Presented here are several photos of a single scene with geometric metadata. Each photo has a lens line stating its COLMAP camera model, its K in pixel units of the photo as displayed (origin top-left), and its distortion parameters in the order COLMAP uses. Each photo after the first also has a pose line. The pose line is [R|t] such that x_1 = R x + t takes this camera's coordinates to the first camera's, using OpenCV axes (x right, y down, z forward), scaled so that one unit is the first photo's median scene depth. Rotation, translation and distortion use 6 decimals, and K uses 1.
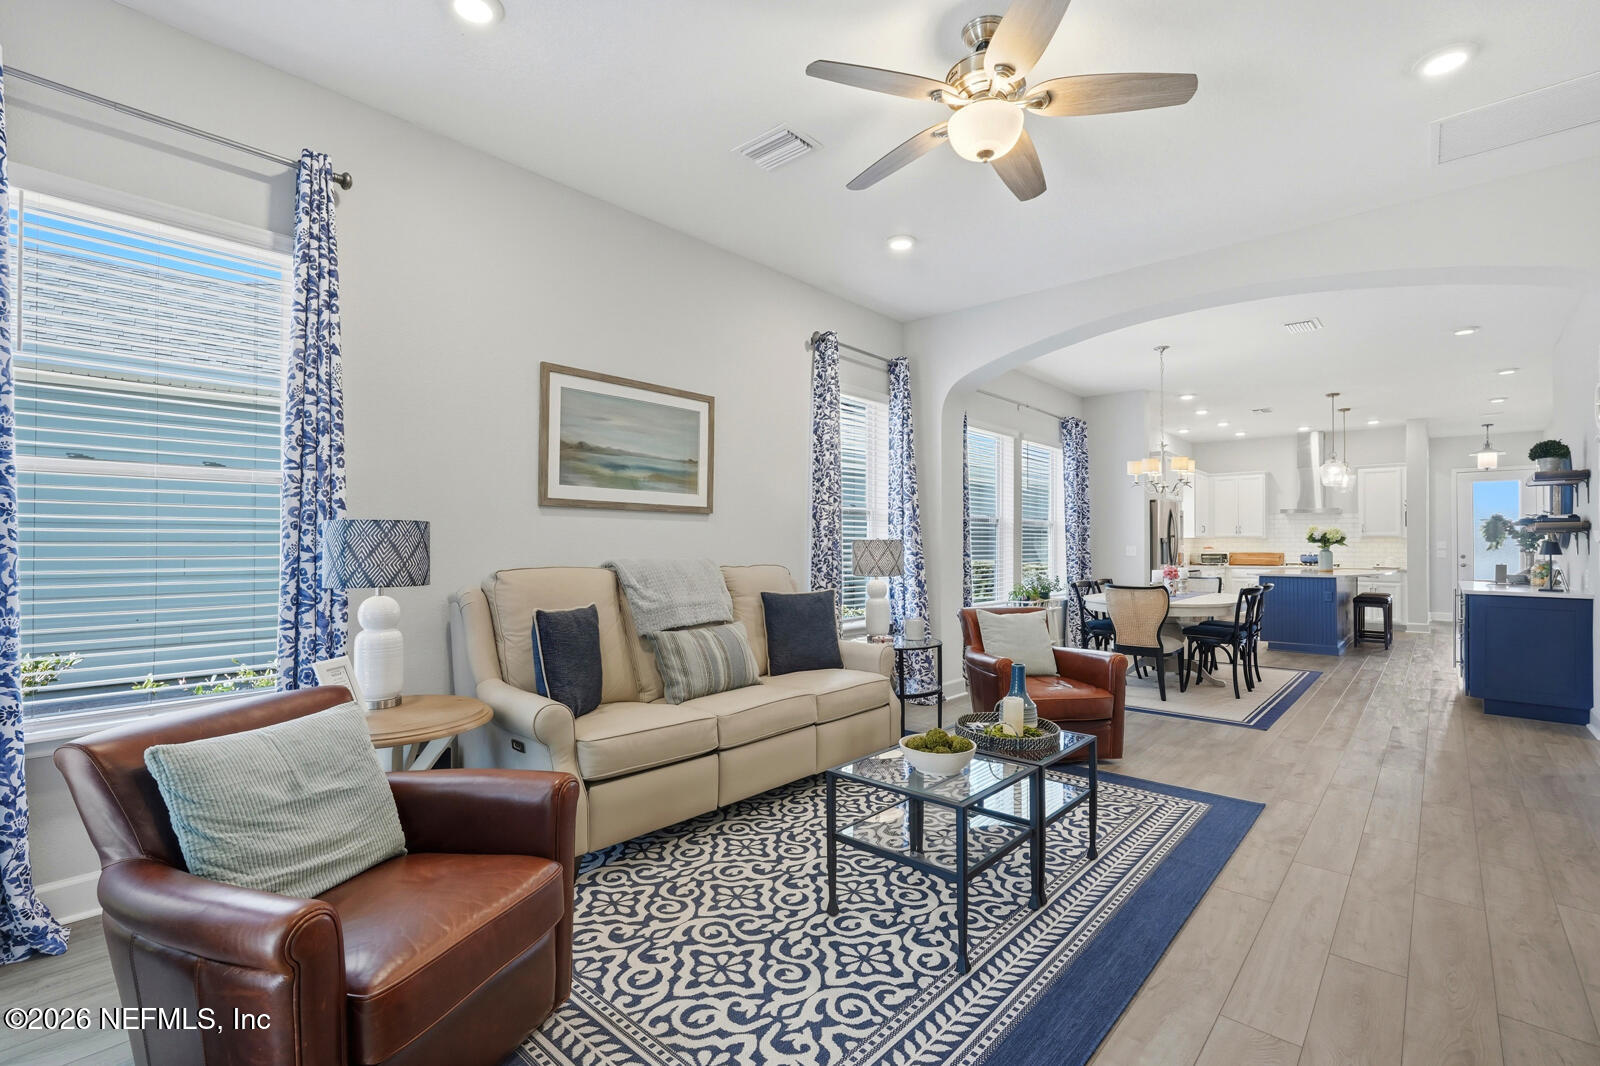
lens RADIAL K [[658.8, 0, 828.8], [0, 658.8, 529.8], [0, 0, 1]] dist [-0.009237, -0.000206]
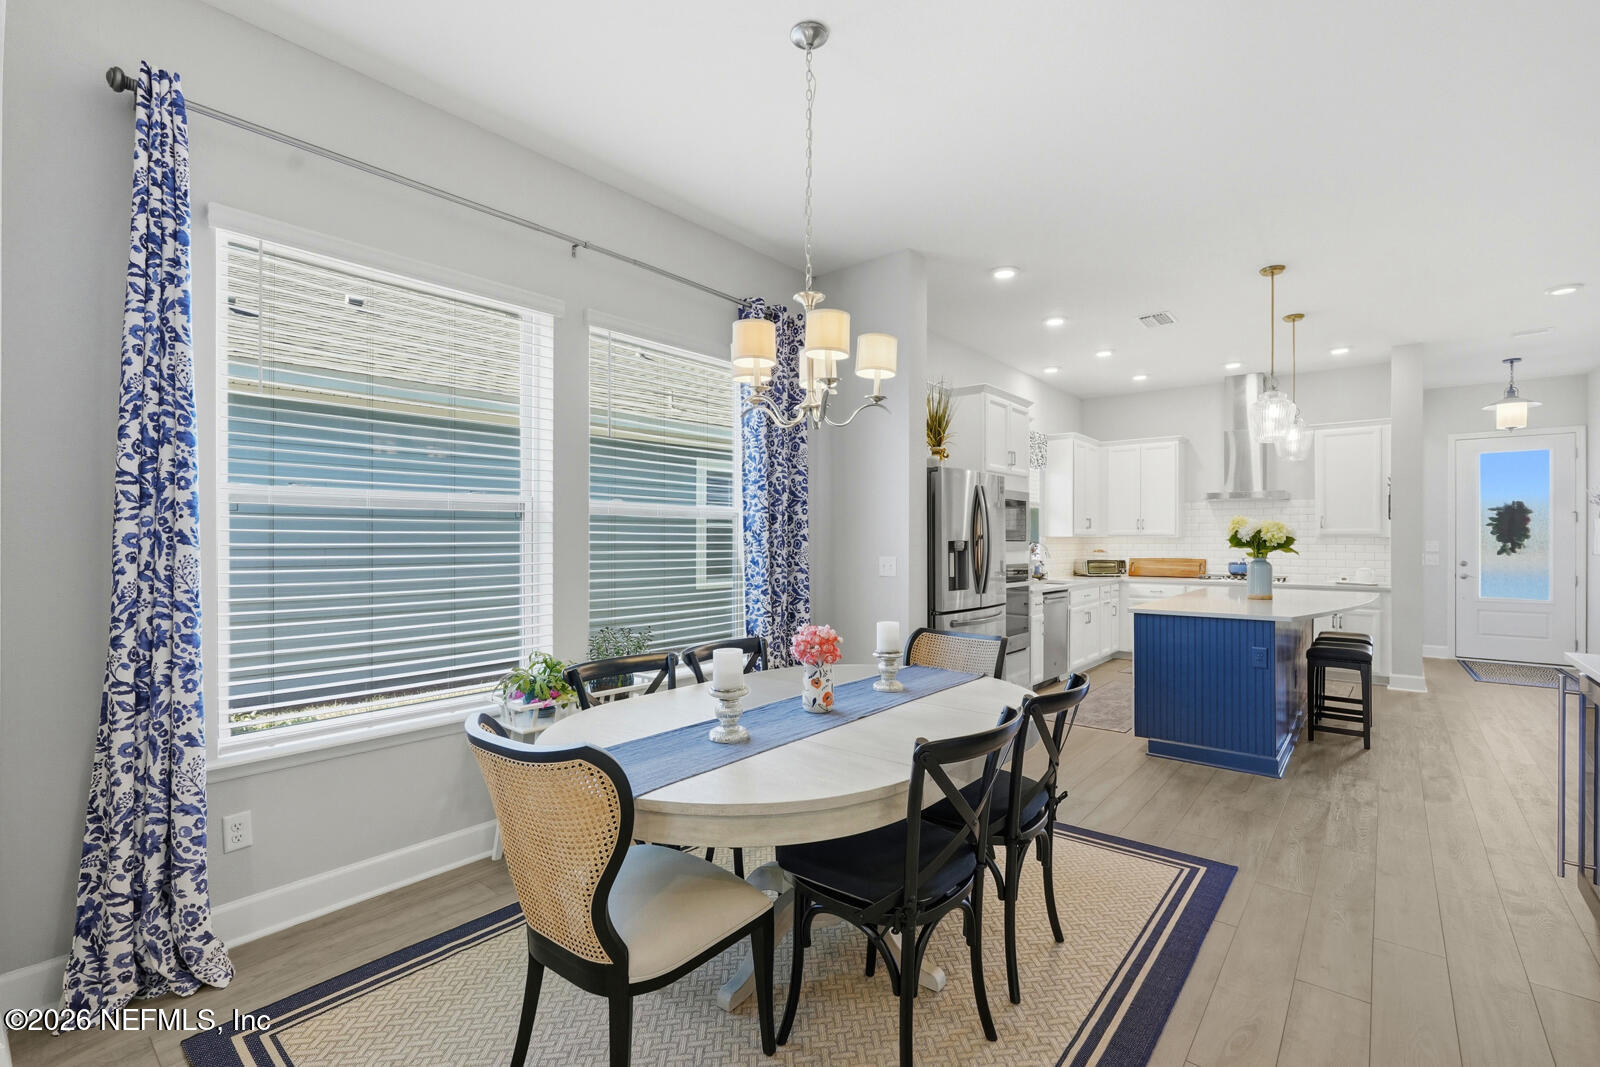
lens RADIAL K [[716.2, 0, 804.0], [0, 716.2, 533.6], [0, 0, 1]] dist [0.000089, 0.000651]
pose [[0.998002, -0.001345, 0.063170, 0.272878], [0.000482, 0.999906, 0.013680, -0.000902], [-0.063183, -0.013622, 0.997909, 0.341121]]
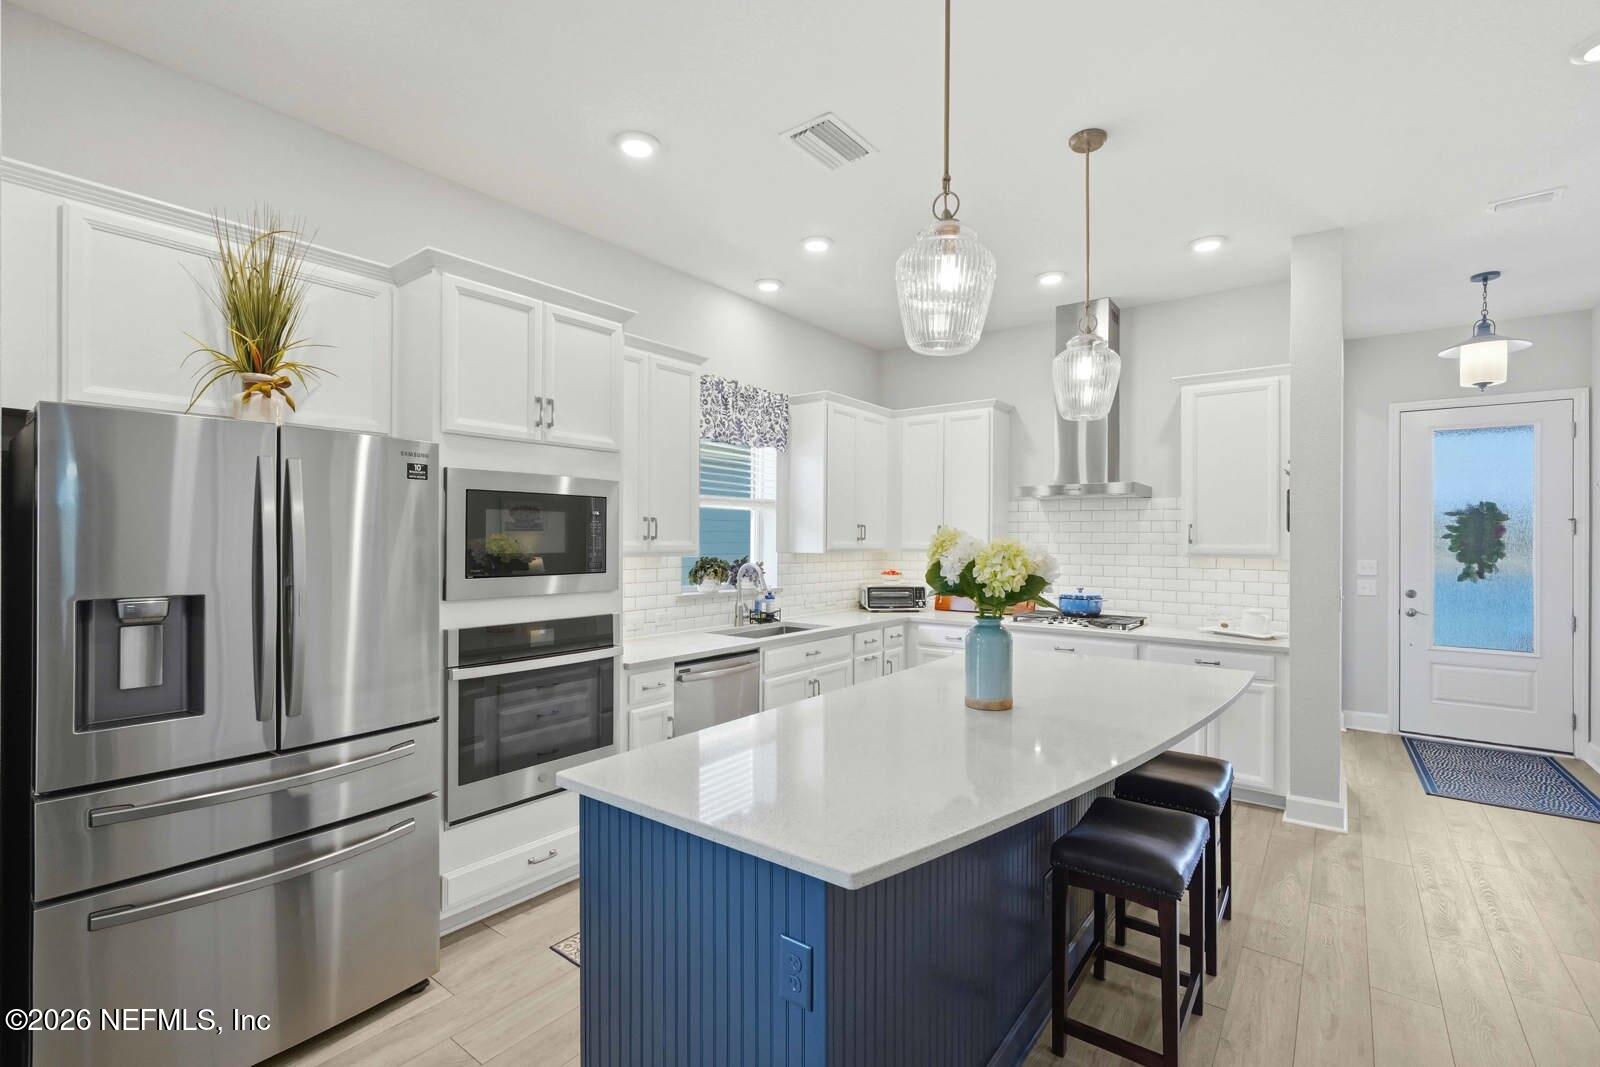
lens RADIAL K [[714.1, 0, 810.2], [0, 714.1, 533.4], [0, 0, 1]] dist [-0.011342, 0.007092]
pose [[0.994761, 0.001452, 0.102219, 0.559324], [-0.003142, 0.999861, 0.016376, -0.009233], [-0.102181, -0.016611, 0.994627, 0.611520]]
